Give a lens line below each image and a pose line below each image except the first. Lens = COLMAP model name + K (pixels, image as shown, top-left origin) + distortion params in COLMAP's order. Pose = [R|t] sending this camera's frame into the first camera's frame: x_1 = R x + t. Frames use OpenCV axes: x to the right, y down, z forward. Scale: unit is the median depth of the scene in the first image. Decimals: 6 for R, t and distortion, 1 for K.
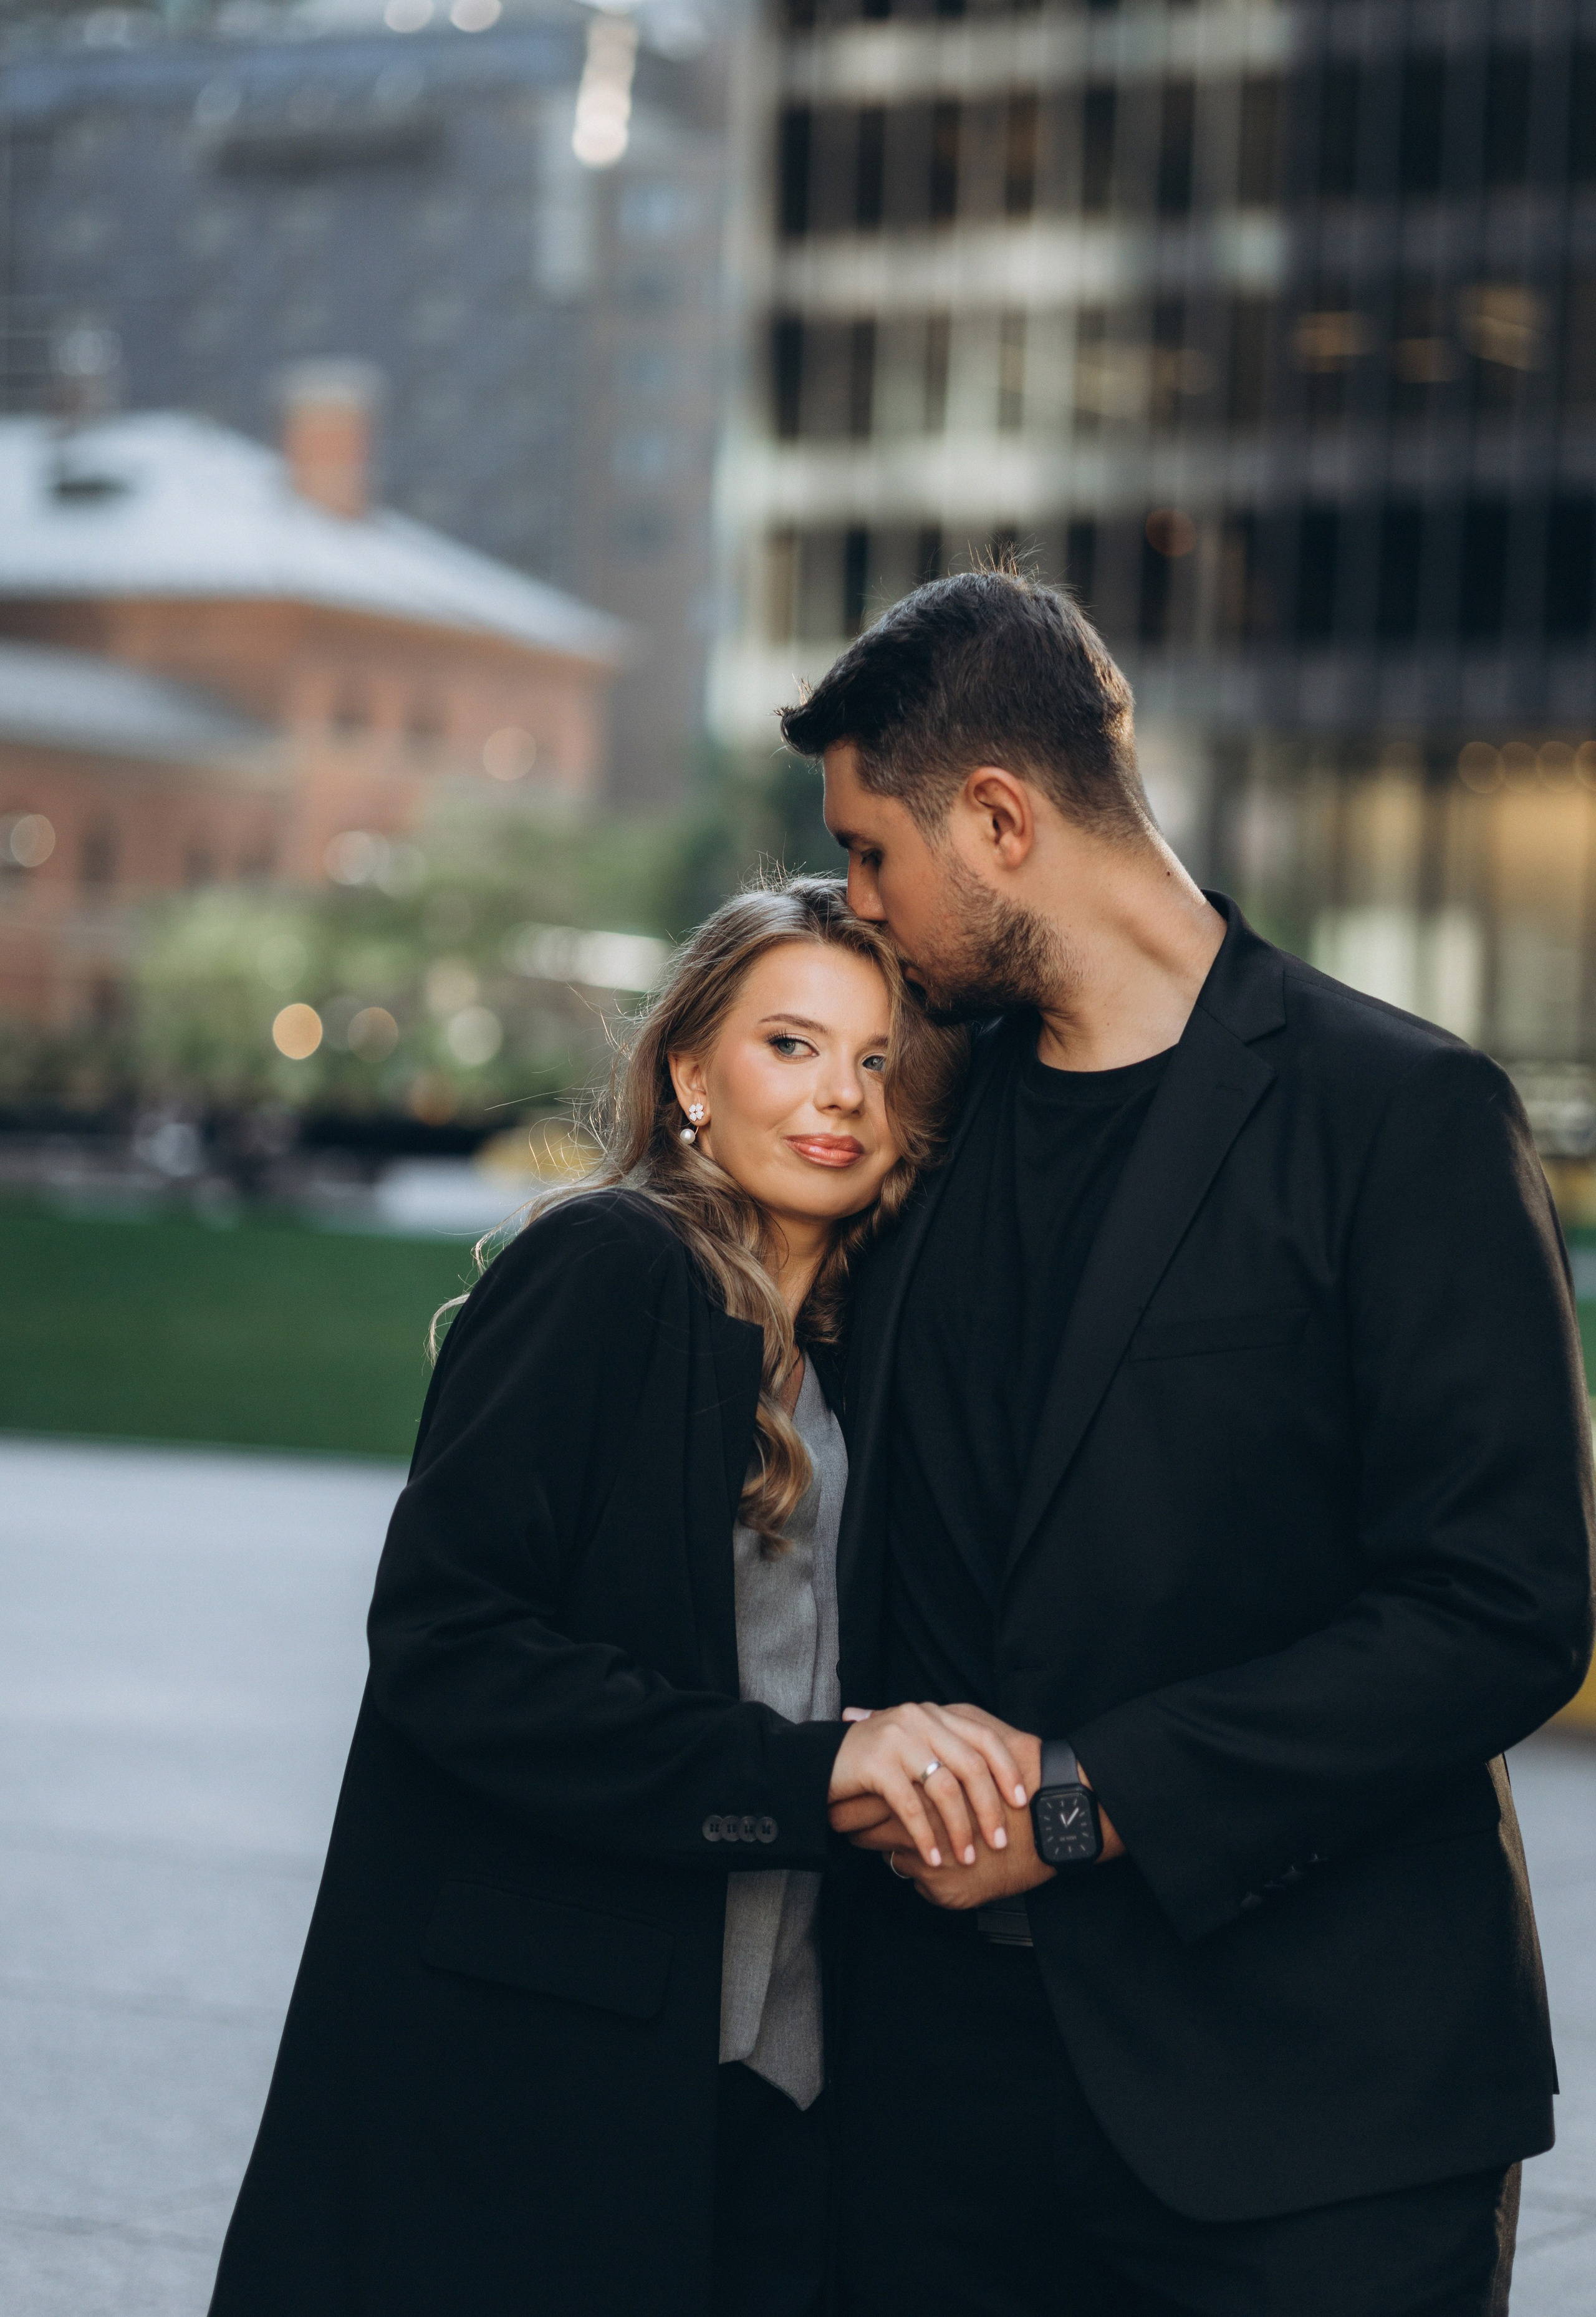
lens RADIAL K [[5318.4, 0, 797.3], [0, 5318.4, 1056.9], [0, 0, 1]] dist [0.588834, -0.036080]
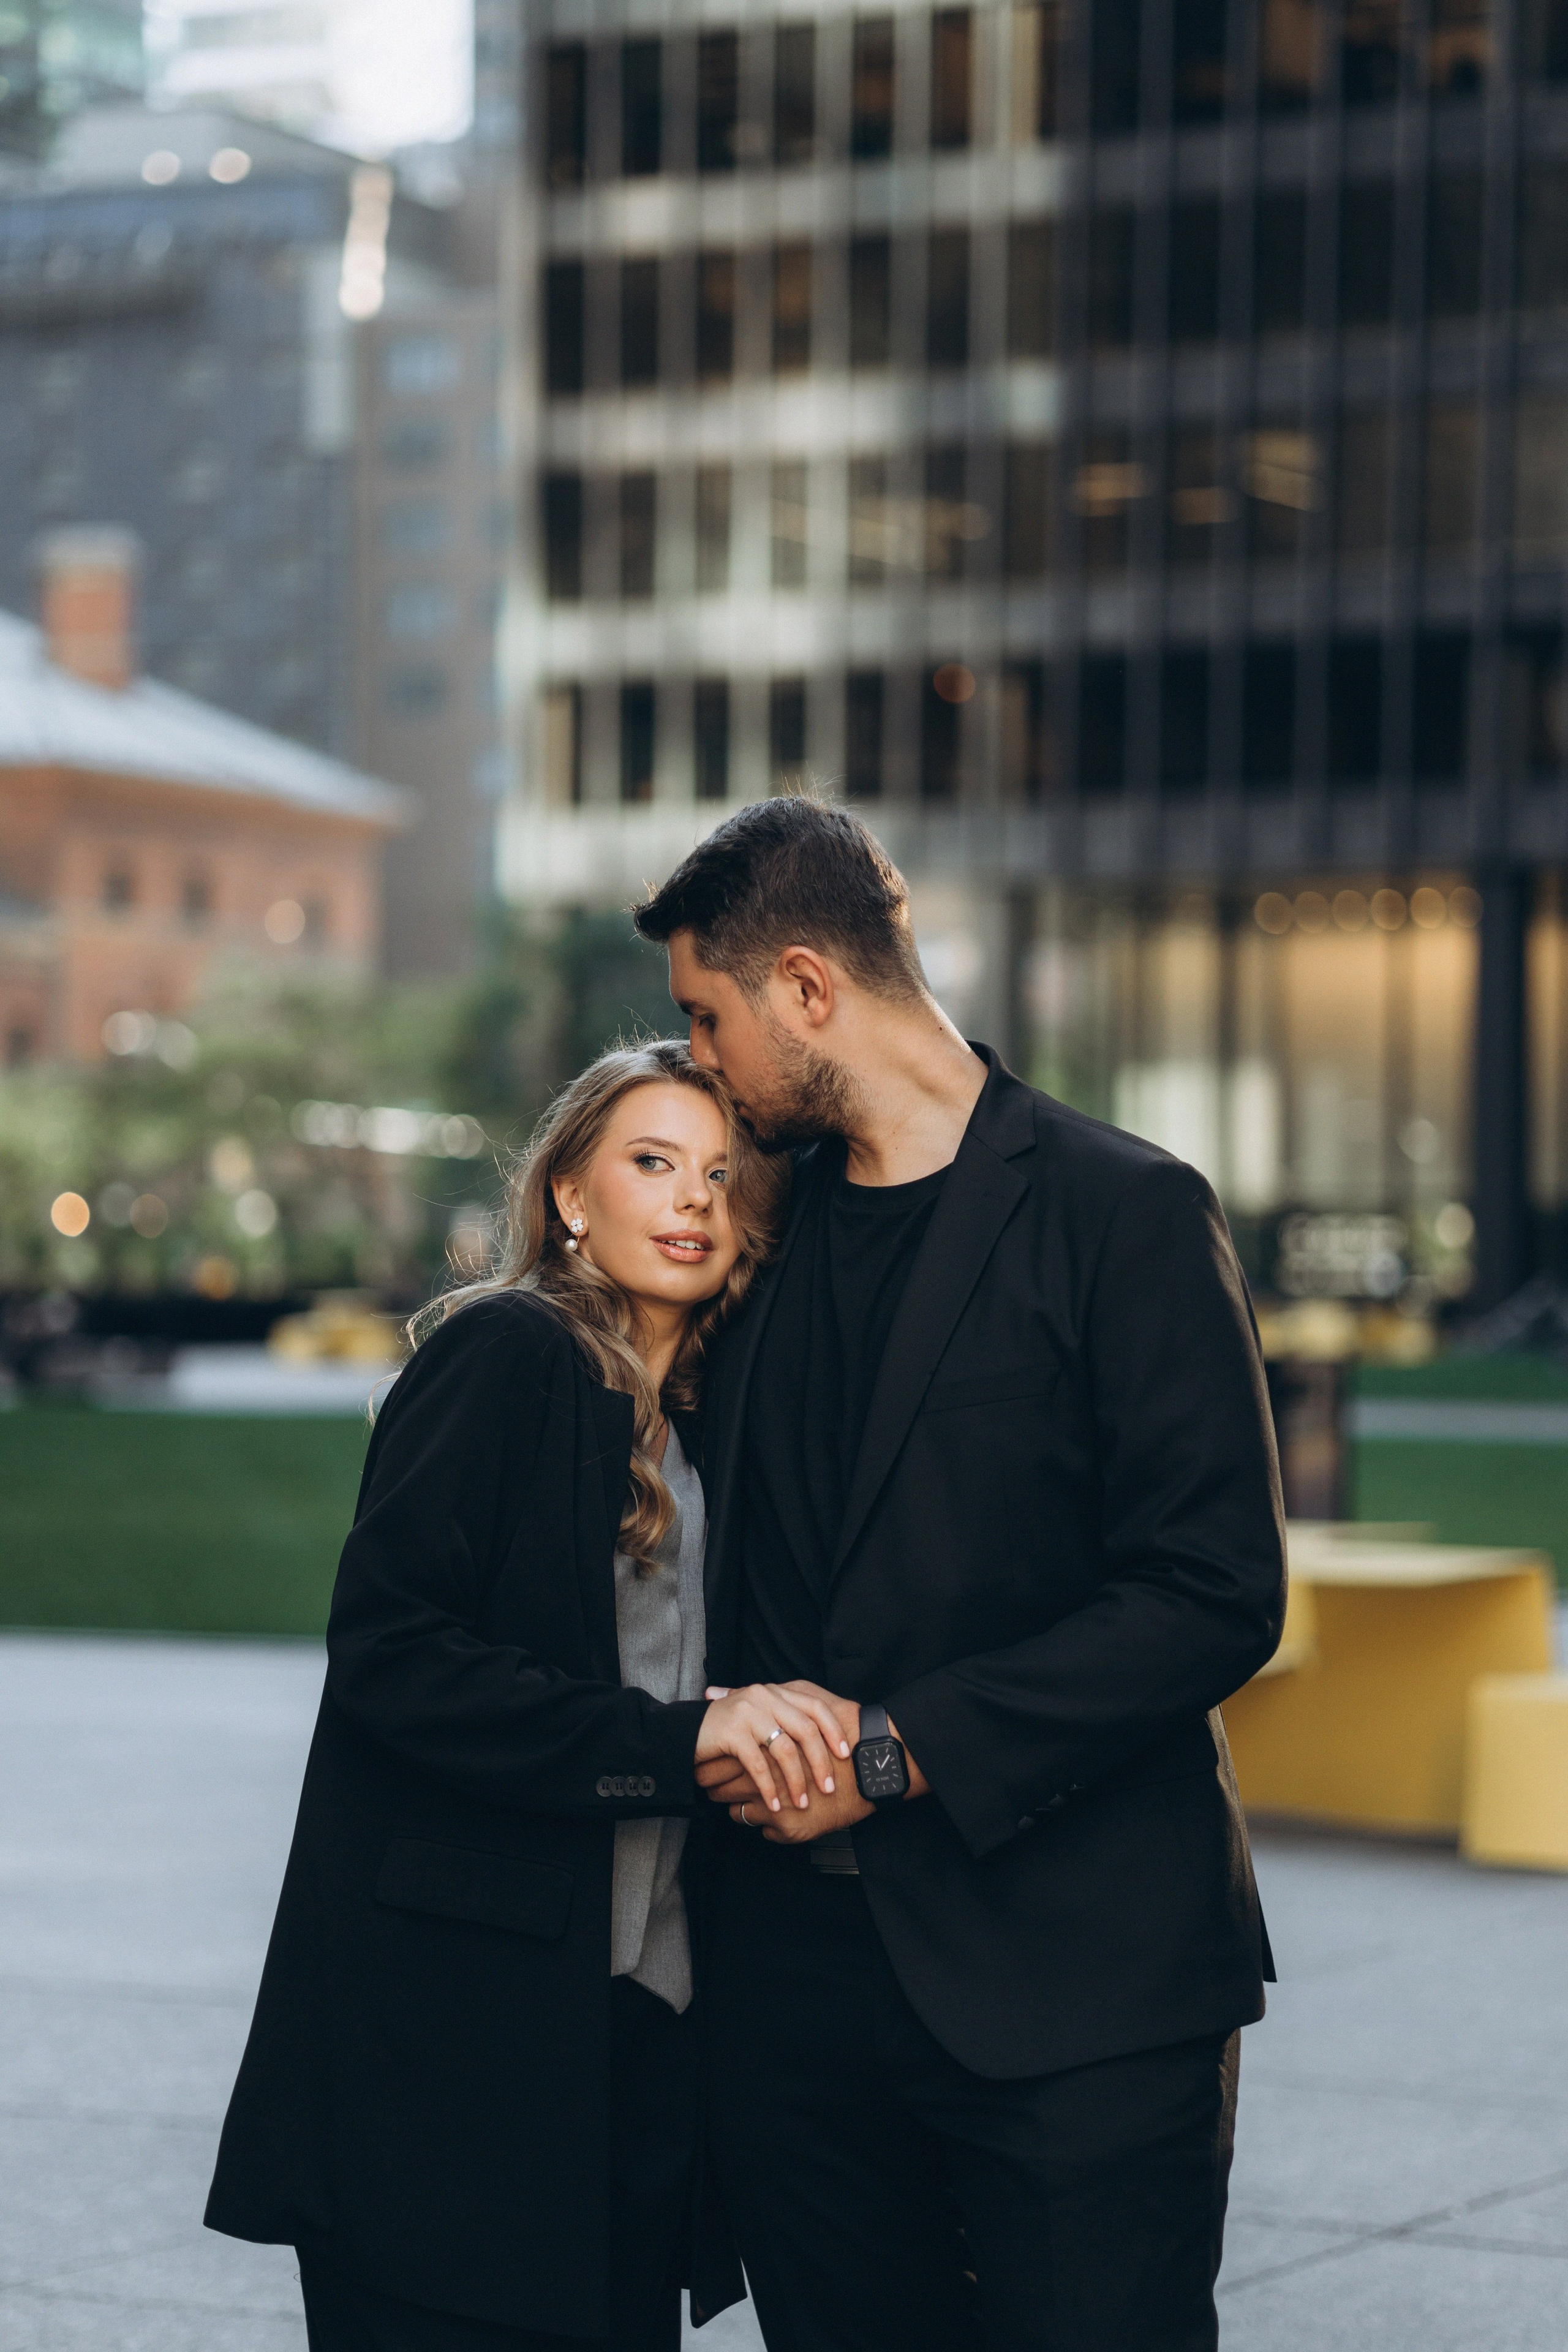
lens RADIAL K [[5458.3, 0, 814.5], [0, 5458.3, 1140.9], [0, 0, 1]] dist [1.318351, -12.705212]
pose [[0.998747, -0.028337, 0.041253, -0.014806], [0.028956, 0.999476, -0.014470, 0.010564], [-0.040821, 0.015647, 0.999044, -0.294146]]
